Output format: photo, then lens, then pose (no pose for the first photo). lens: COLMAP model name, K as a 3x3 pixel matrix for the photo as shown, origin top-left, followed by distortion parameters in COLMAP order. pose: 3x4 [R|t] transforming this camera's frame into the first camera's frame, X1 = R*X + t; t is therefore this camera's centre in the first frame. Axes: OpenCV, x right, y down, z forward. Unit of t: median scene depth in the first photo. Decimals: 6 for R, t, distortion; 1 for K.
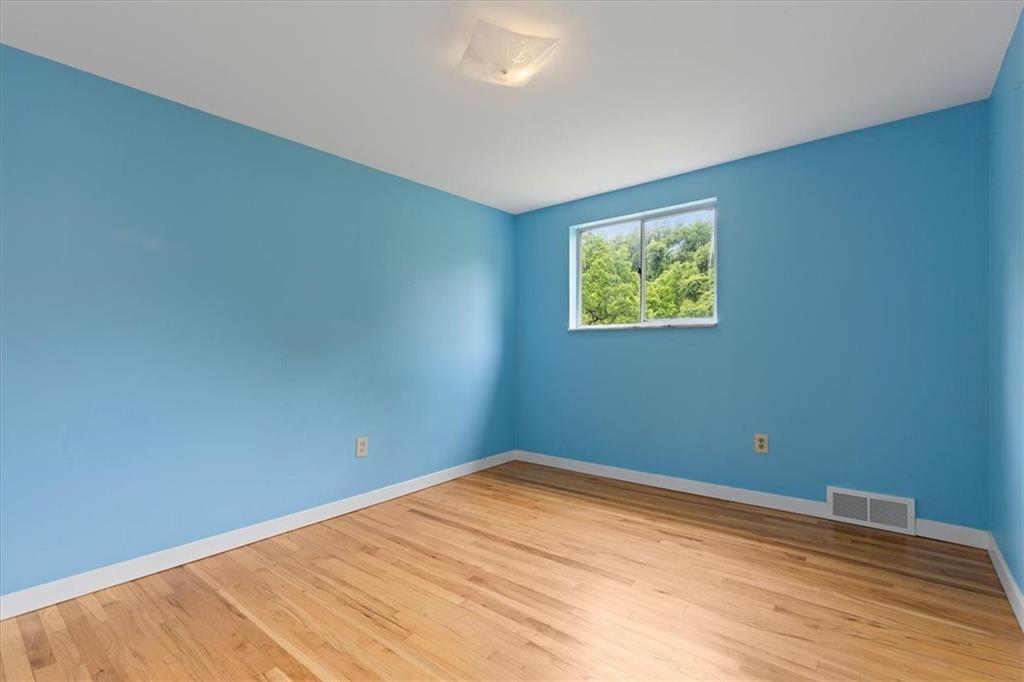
lens RADIAL K [[466.4, 0, 515.2], [0, 466.4, 345.5], [0, 0, 1]] dist [0.008237, 0.000169]
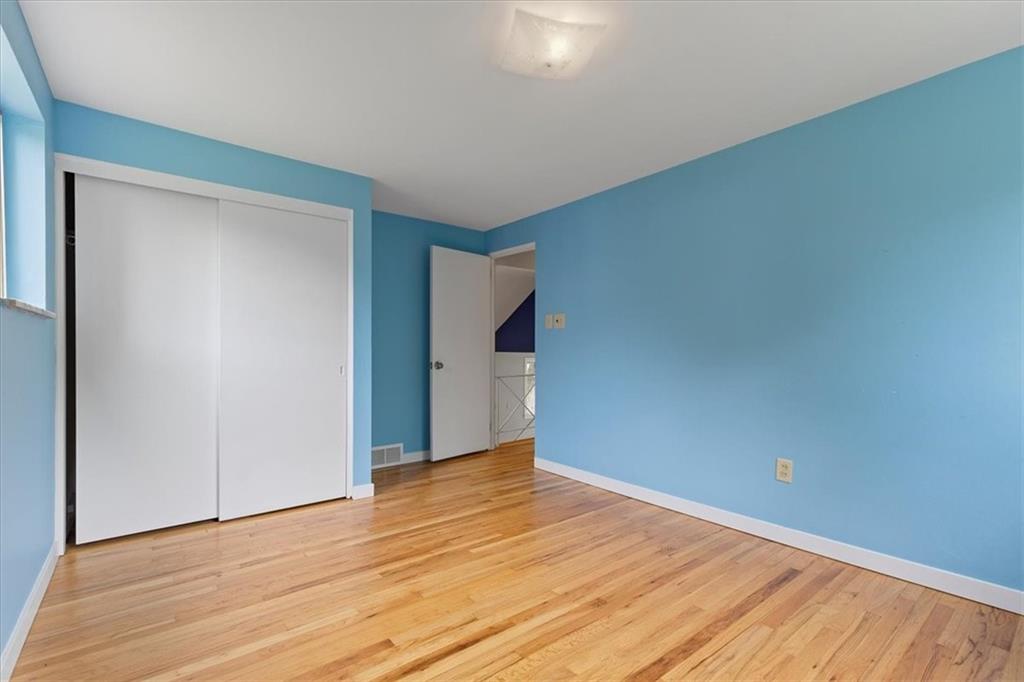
lens RADIAL K [[466.4, 0, 515.6], [0, 466.4, 344.9], [0, 0, 1]] dist [0.008237, 0.000169]
pose [[-0.201694, 0.001367, -0.979448, 0.698687], [0.002061, 0.999997, 0.000971, -0.007397], [0.979446, -0.001823, -0.201697, 0.842474]]
